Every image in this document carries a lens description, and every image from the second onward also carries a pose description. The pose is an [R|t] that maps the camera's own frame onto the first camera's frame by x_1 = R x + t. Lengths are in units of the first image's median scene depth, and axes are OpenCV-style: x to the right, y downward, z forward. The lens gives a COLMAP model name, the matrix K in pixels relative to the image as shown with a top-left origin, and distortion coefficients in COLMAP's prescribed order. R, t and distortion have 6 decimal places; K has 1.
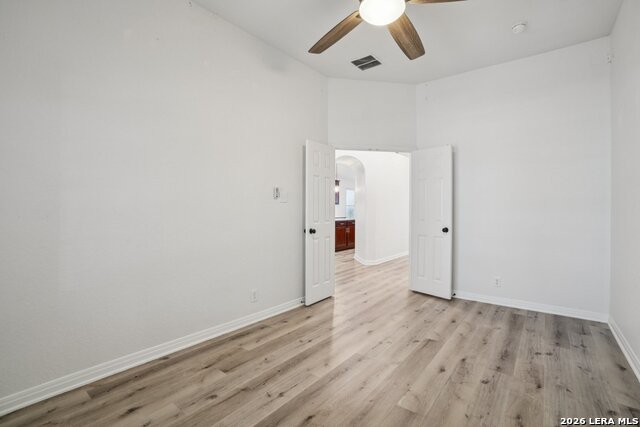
lens RADIAL K [[295.9, 0, 316.7], [0, 295.9, 211.9], [0, 0, 1]] dist [-0.051539, 0.011239]
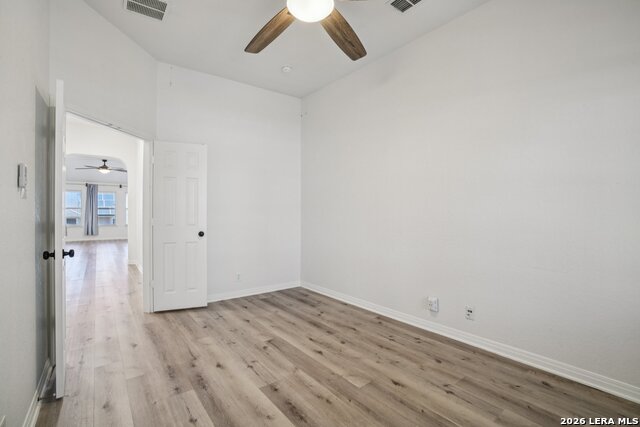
lens RADIAL K [[295.9, 0, 324.1], [0, 295.9, 214.5], [0, 0, 1]] dist [-0.051539, 0.011239]
pose [[0.232430, -0.011372, 0.972547, -0.527501], [0.012763, 0.999881, 0.008642, -0.005874], [-0.972529, 0.010404, 0.232547, 0.547013]]
